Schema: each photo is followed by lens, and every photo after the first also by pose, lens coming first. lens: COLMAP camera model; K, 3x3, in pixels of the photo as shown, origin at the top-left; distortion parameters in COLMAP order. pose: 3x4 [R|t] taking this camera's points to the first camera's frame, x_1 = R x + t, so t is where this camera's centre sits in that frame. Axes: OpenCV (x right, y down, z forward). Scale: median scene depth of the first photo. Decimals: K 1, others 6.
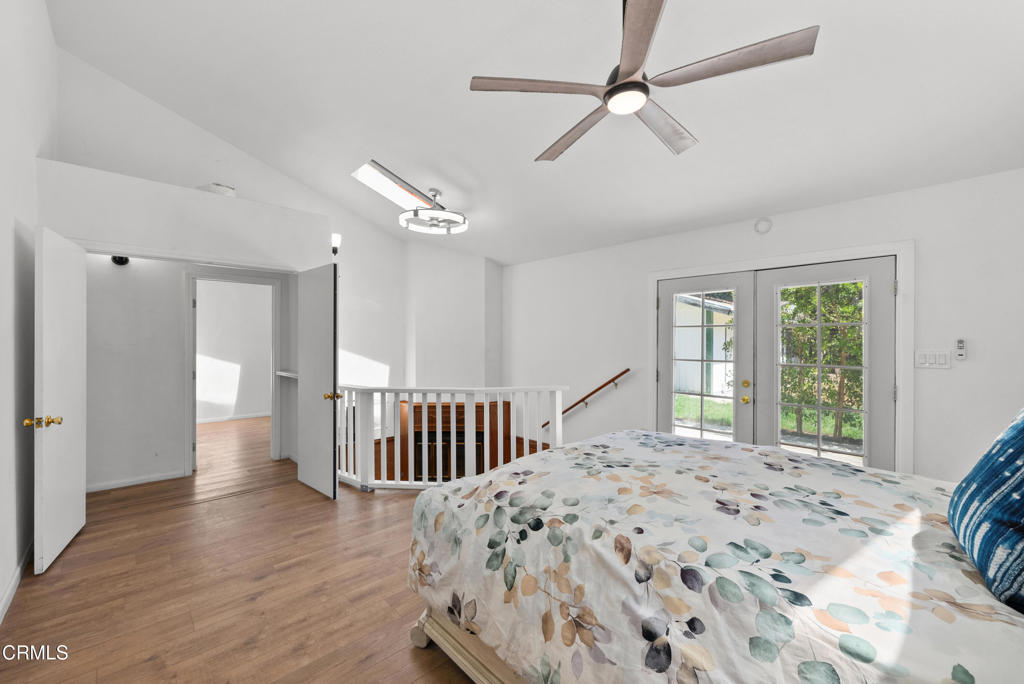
lens RADIAL K [[414.7, 0, 512.0], [0, 414.7, 342.0], [0, 0, 1]] dist [-0.000245, 0.000065]
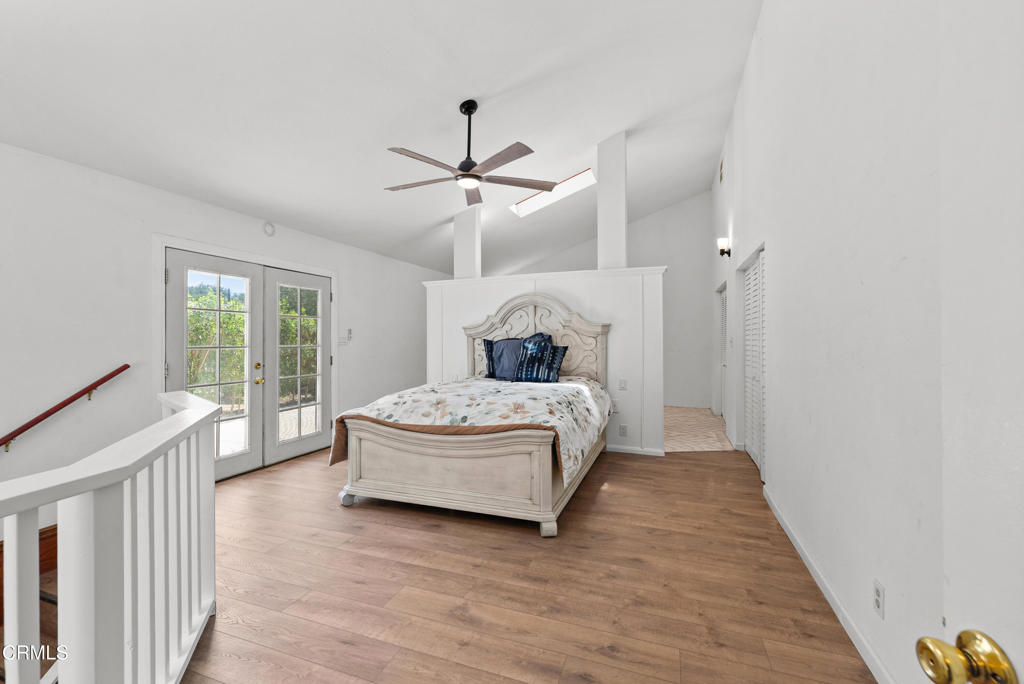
lens RADIAL K [[426.8, 0, 498.4], [0, 426.8, 343.8], [0, 0, 1]] dist [0.000972, 0.000306]
pose [[-0.425454, -0.011705, 0.904905, -0.891513], [0.002109, 0.999901, 0.013925, 0.031826], [-0.904978, 0.007832, -0.425387, 1.091154]]
